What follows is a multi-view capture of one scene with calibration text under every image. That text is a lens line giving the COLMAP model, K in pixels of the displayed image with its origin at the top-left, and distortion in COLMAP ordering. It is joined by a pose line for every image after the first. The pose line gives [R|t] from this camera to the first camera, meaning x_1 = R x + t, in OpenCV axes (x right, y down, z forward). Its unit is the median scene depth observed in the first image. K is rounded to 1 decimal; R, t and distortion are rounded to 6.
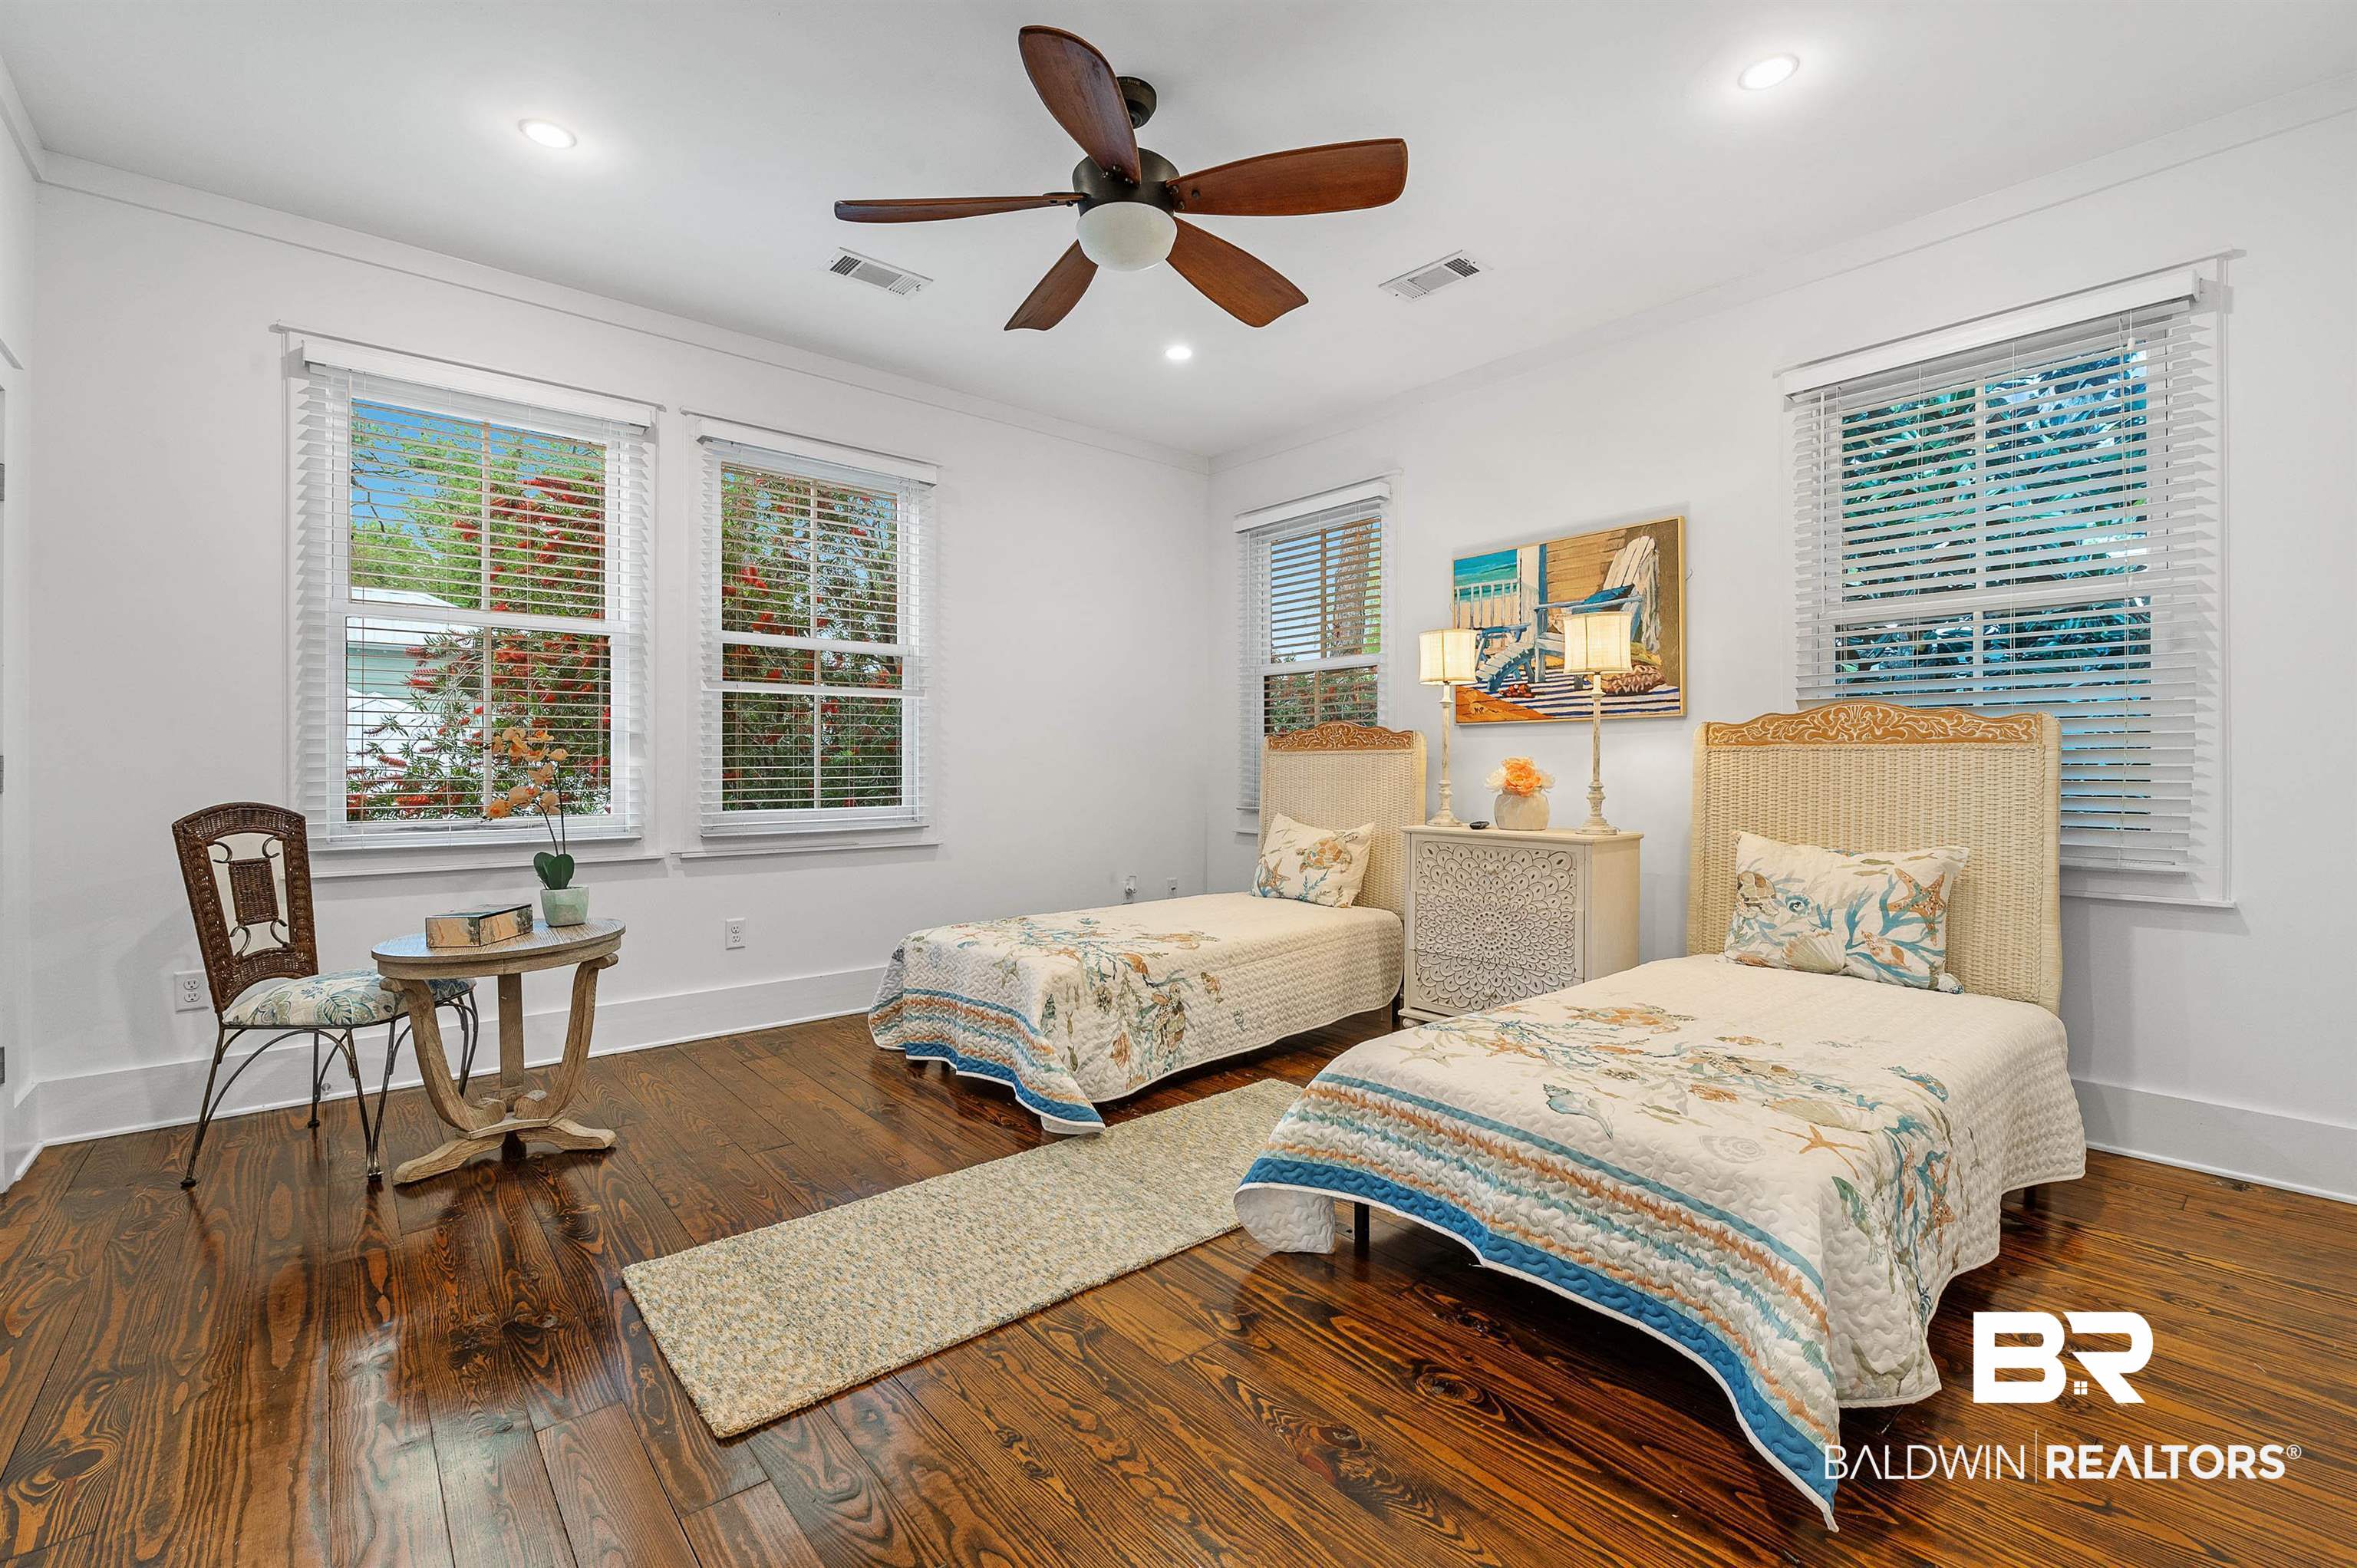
lens RADIAL K [[983.8, 0, 1177.1], [0, 983.8, 772.0], [0, 0, 1]] dist [-0.007042, 0.000138]
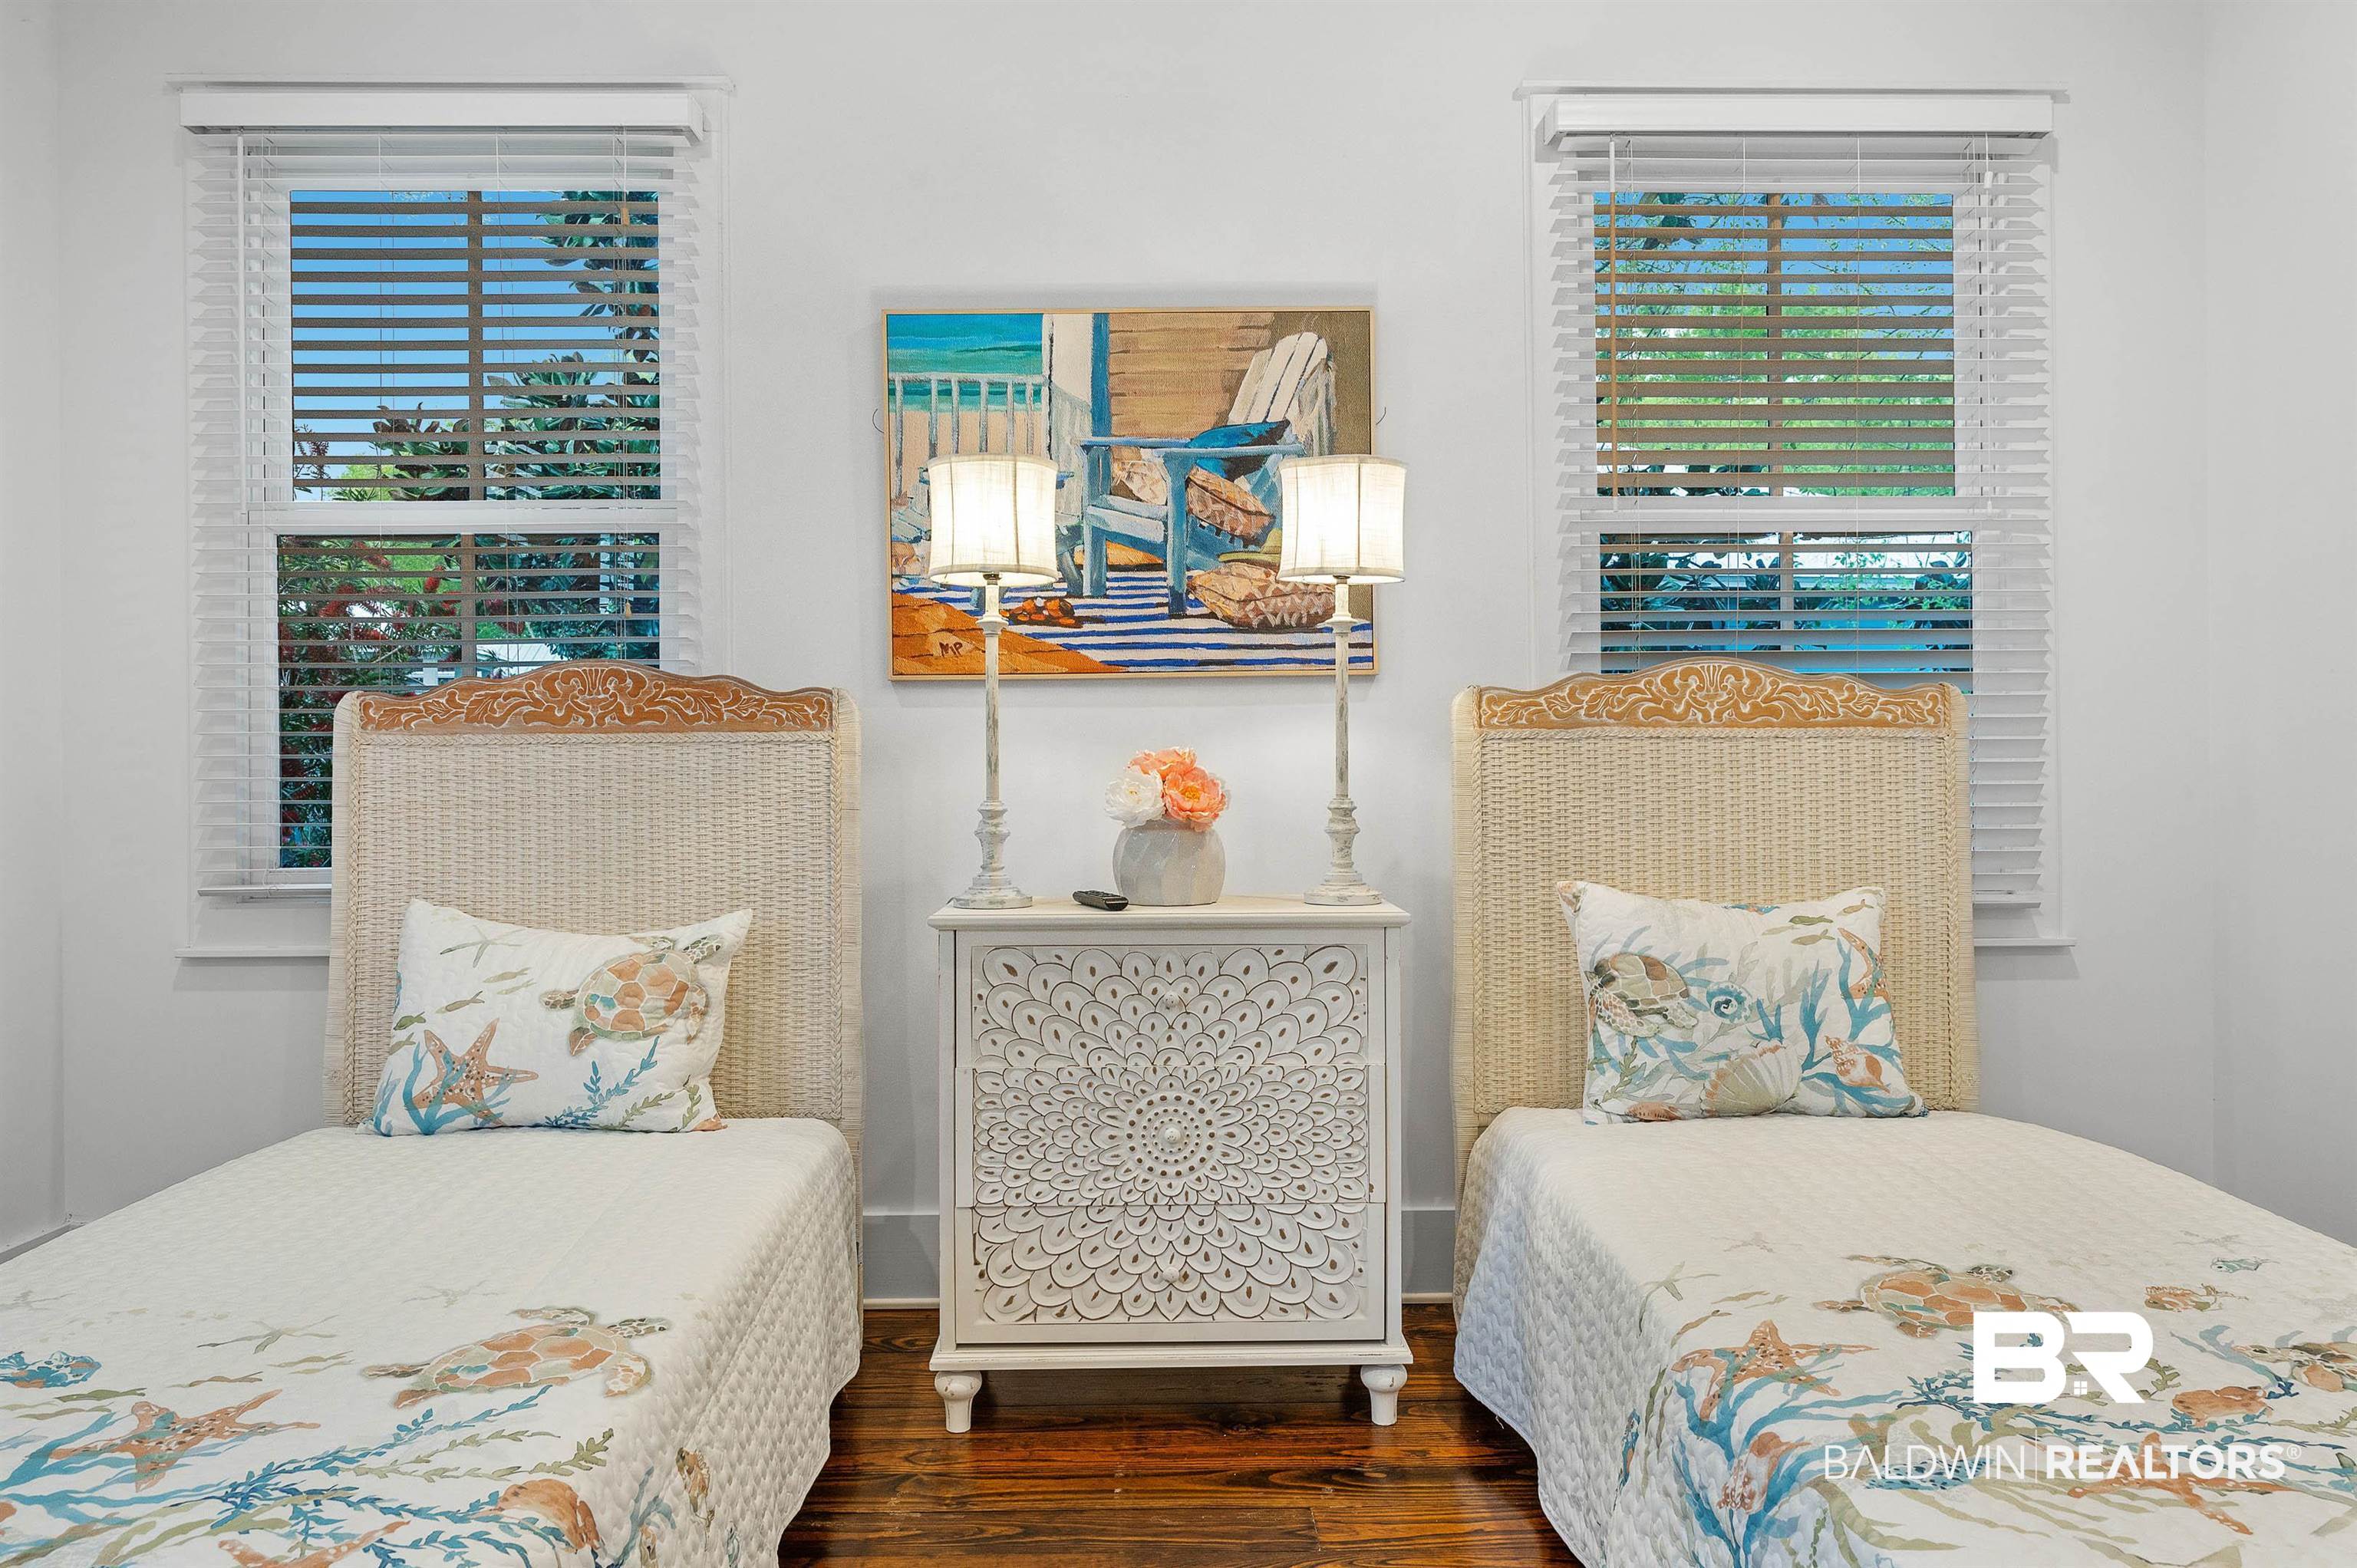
lens RADIAL K [[1579.7, 0, 1179.3], [0, 1579.7, 774.6], [0, 0, 1]] dist [0.003606, 0.002192]
pose [[0.639045, -0.009860, 0.769106, -0.229917], [0.012227, 0.999922, 0.002661, -0.005004], [-0.769072, 0.007703, 0.639115, 0.519839]]
